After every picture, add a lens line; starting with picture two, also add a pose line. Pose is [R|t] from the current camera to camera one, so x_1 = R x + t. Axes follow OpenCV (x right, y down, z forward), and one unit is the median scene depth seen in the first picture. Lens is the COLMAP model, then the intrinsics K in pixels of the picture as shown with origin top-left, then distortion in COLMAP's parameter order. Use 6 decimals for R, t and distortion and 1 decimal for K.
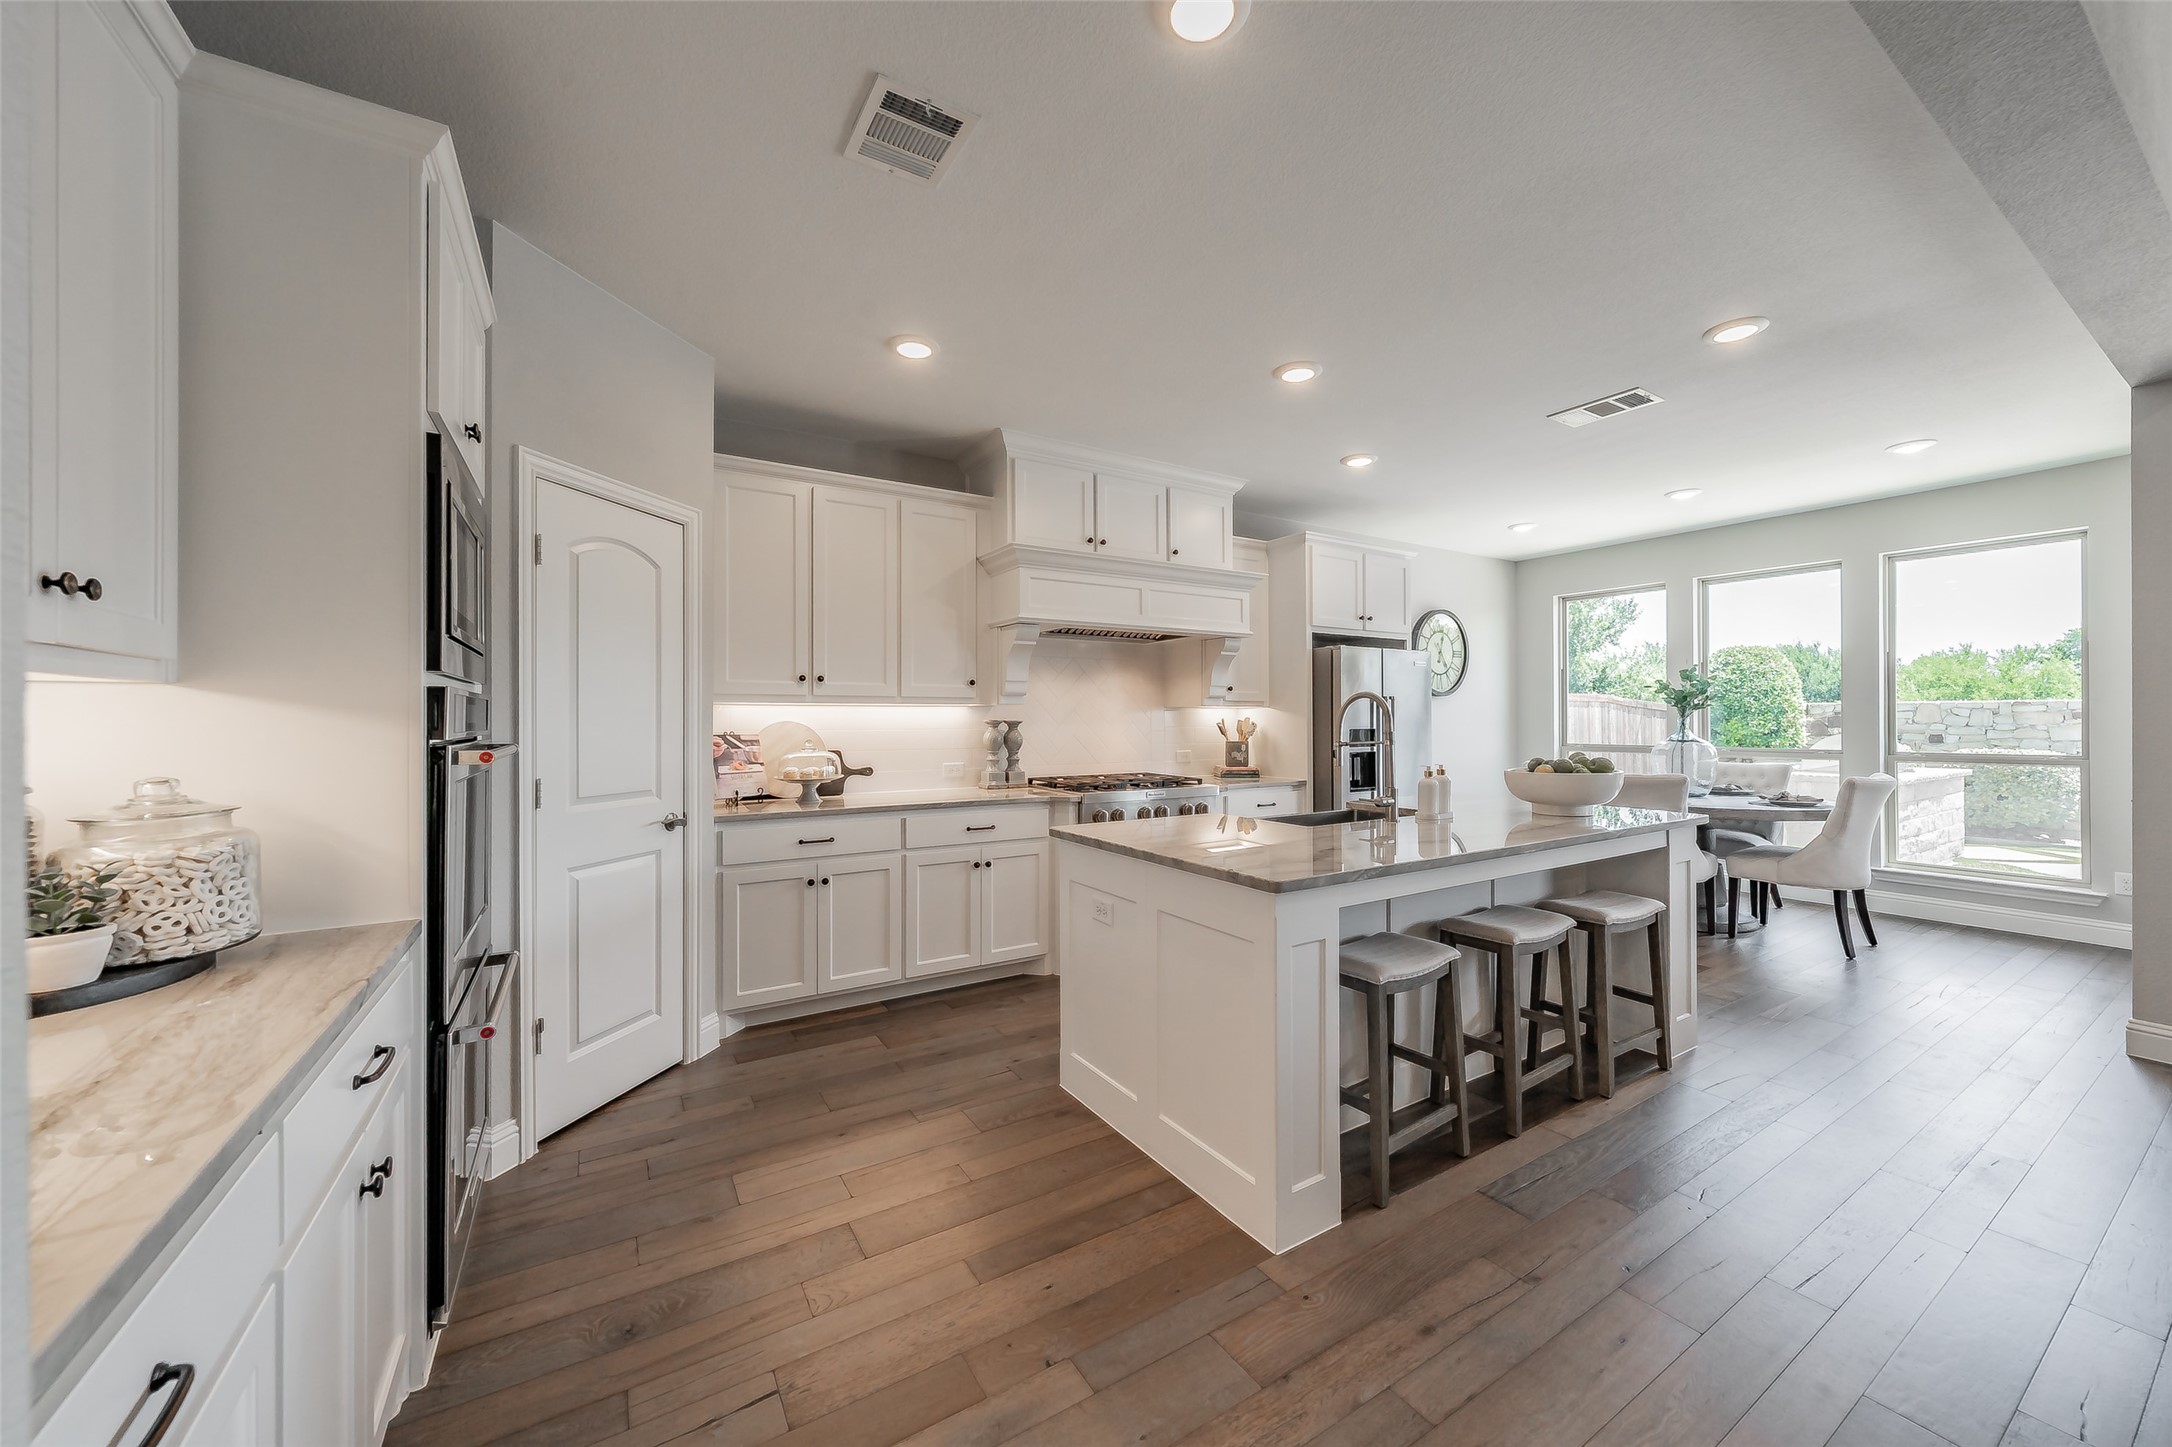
lens RADIAL K [[799.6, 0, 1088.2], [0, 799.6, 718.7], [0, 0, 1]] dist [0.003562, 0.000160]
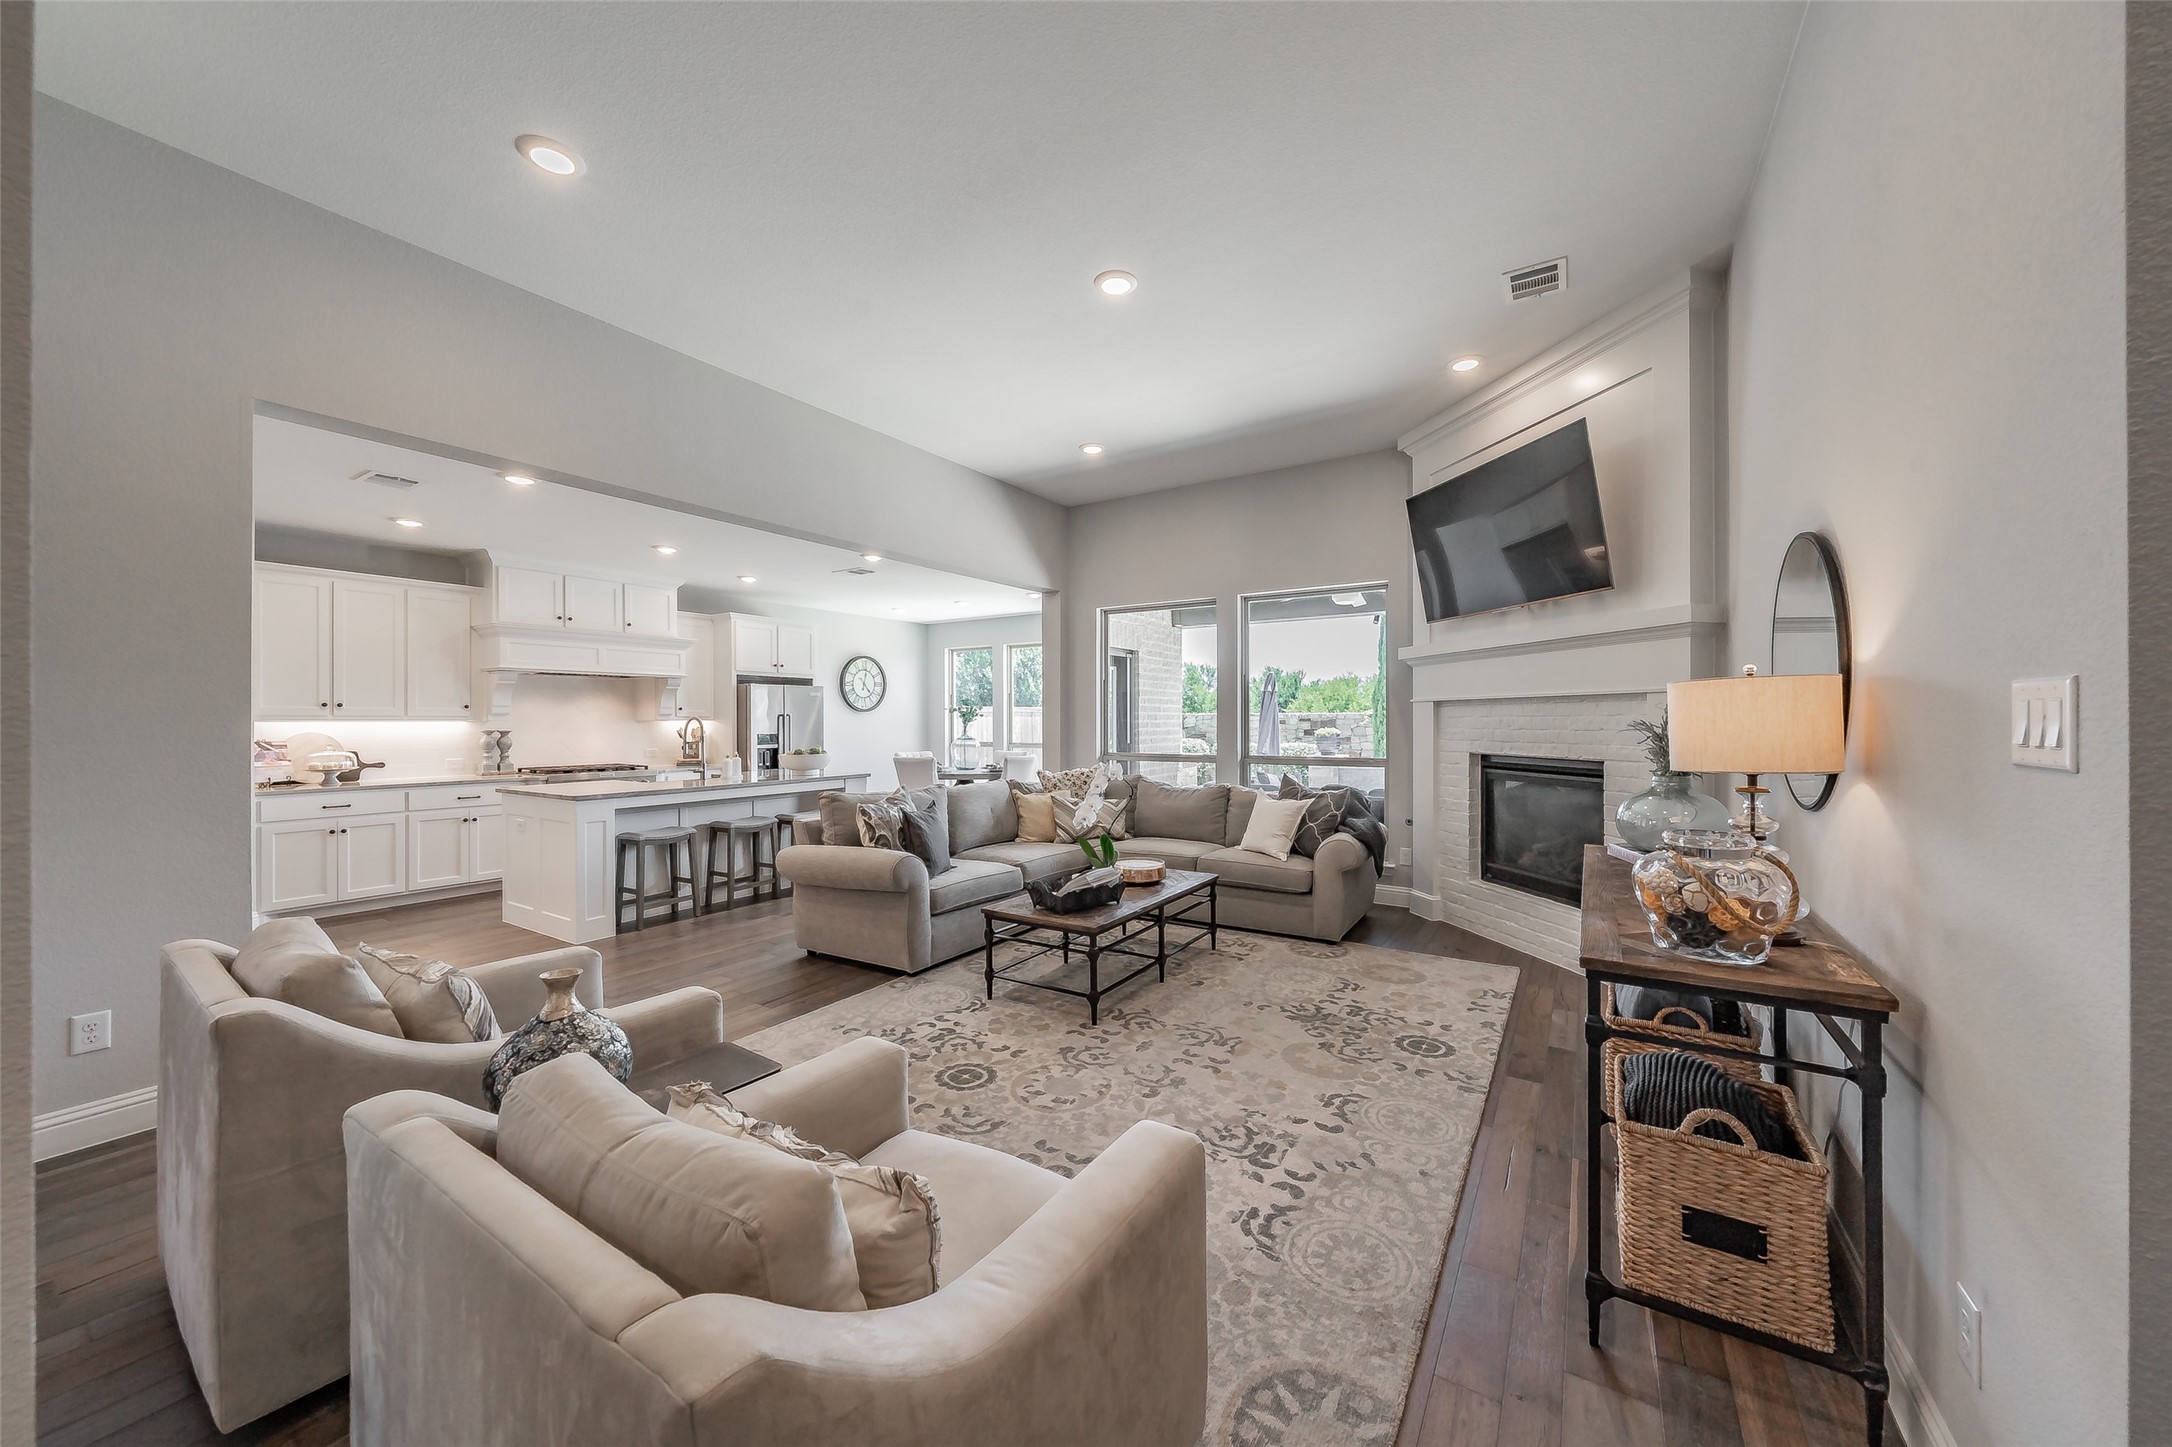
lens RADIAL K [[799.6, 0, 1088.8], [0, 799.6, 720.9], [0, 0, 1]] dist [0.003562, 0.000160]
pose [[0.909994, -0.000426, 0.414622, 0.295985], [0.000570, 1.000000, -0.000224, -0.015419], [-0.414622, 0.000440, 0.909994, -0.880398]]
